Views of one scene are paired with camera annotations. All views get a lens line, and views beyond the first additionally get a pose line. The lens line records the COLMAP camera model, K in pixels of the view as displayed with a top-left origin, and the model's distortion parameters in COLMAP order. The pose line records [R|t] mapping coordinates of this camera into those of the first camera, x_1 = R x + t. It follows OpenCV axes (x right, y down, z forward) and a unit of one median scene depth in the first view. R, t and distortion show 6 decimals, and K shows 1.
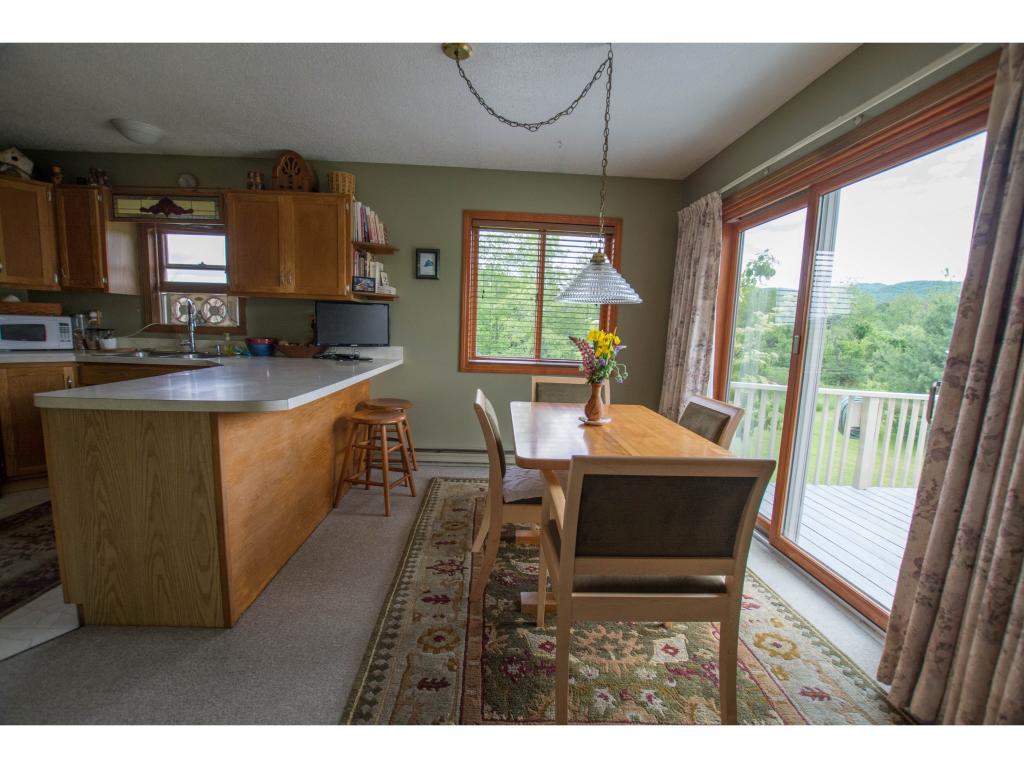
lens RADIAL K [[451.7, 0, 512.4], [0, 451.7, 388.9], [0, 0, 1]] dist [-0.038018, 0.007182]
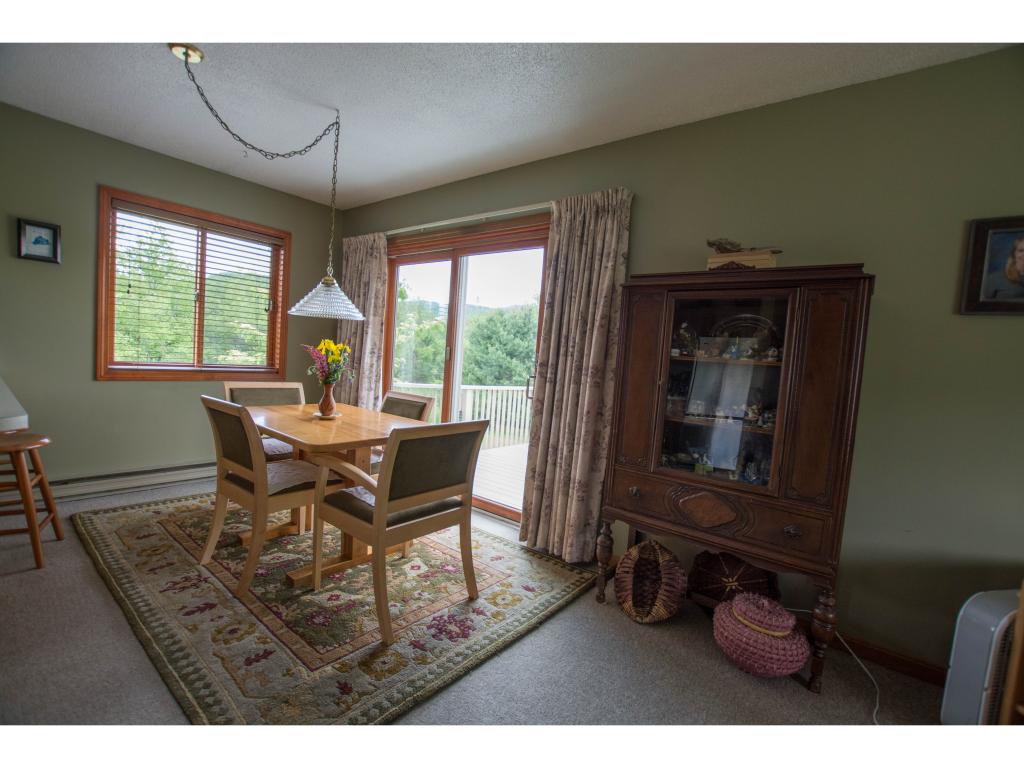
lens RADIAL K [[451.7, 0, 514.4], [0, 451.7, 389.1], [0, 0, 1]] dist [-0.038018, 0.007182]
pose [[0.652886, -0.043988, 0.756178, -0.286677], [0.050143, 0.998632, 0.014798, 0.004977], [-0.755794, 0.028255, 0.654199, -0.113576]]
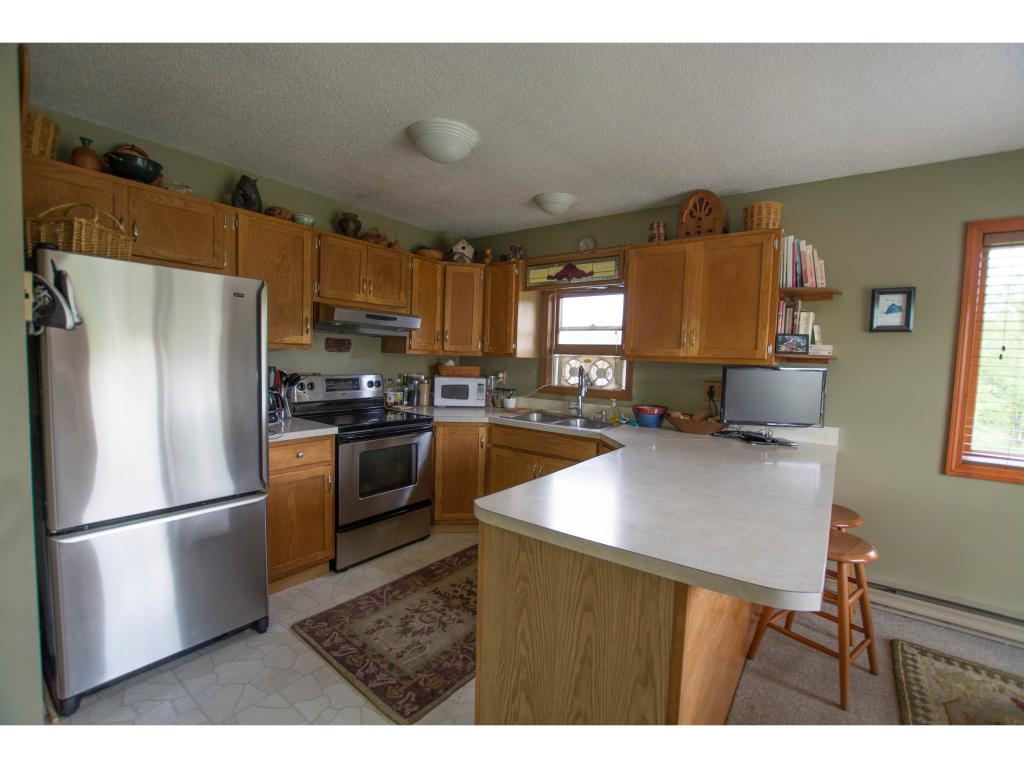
lens RADIAL K [[451.7, 0, 511.4], [0, 451.7, 388.5], [0, 0, 1]] dist [-0.038018, 0.007182]
pose [[0.769196, 0.030651, -0.638278, -0.250367], [-0.088932, 0.994263, -0.059427, -0.086306], [0.632795, 0.102474, 0.767509, 0.174990]]
